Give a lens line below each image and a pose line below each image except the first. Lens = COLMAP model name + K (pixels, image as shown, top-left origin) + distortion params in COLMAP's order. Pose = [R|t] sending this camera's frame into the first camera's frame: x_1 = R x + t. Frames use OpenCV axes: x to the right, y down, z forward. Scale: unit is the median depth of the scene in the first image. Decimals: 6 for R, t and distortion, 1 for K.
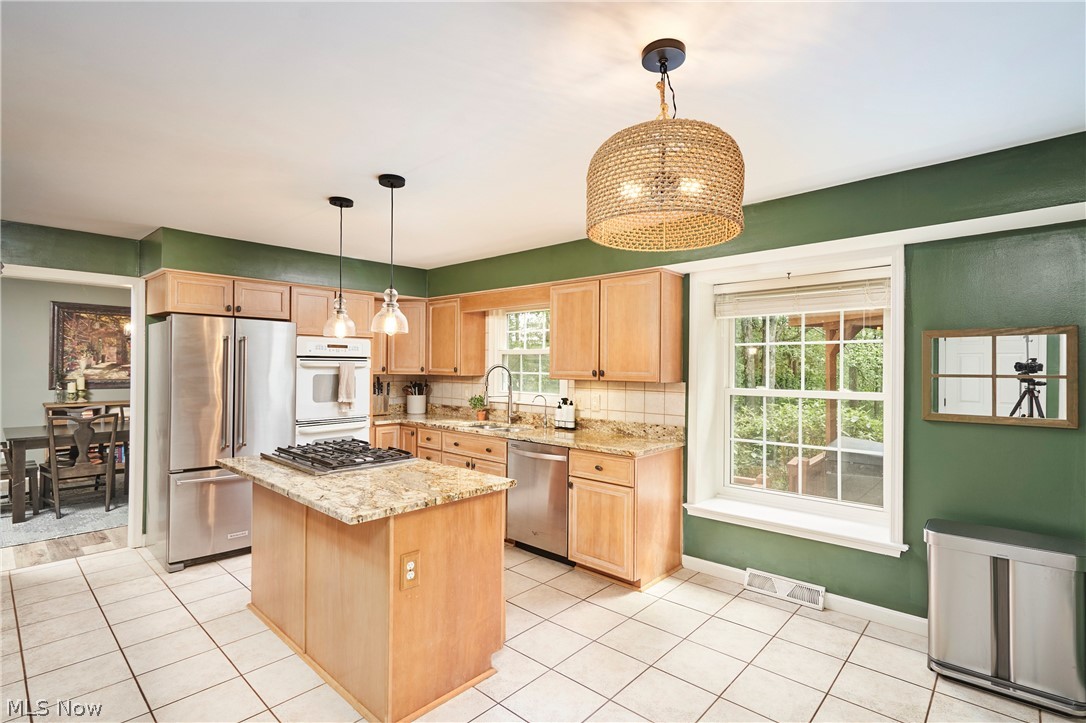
lens RADIAL K [[504.6, 0, 546.5], [0, 504.6, 364.1], [0, 0, 1]] dist [0.002751, 0.000361]
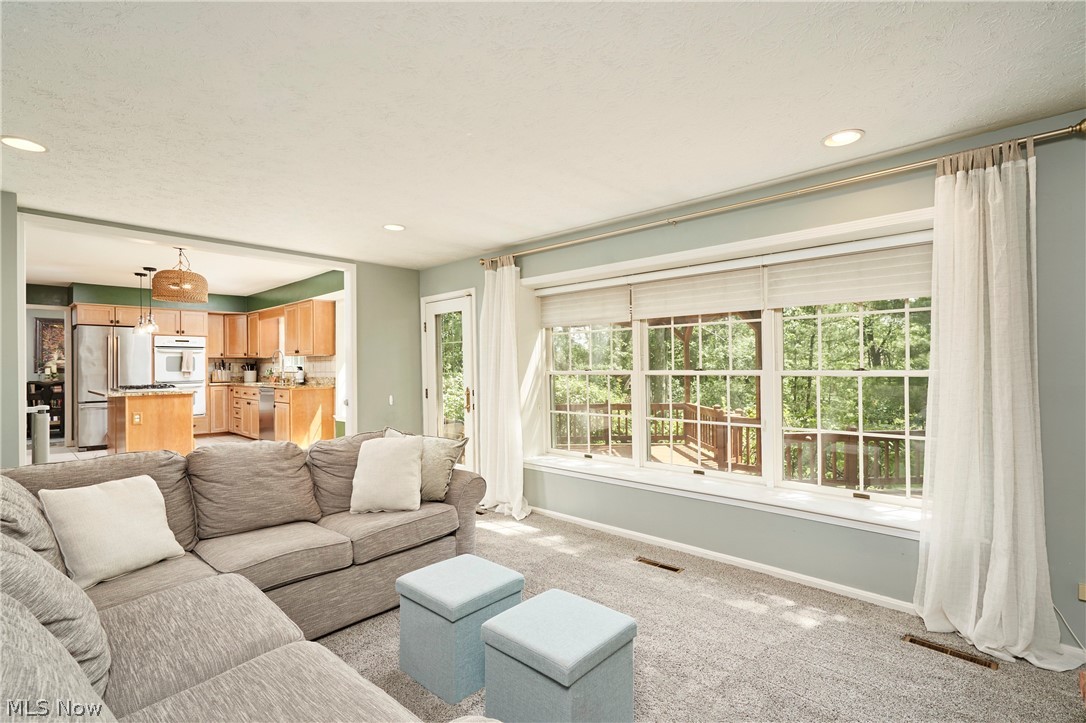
lens RADIAL K [[504.6, 0, 543.8], [0, 504.6, 361.9], [0, 0, 1]] dist [0.002751, 0.000361]
pose [[0.999543, -0.019839, -0.022797, 0.766446], [0.019874, 0.999802, 0.001317, 0.052904], [0.022766, -0.001770, 0.999739, -0.648640]]
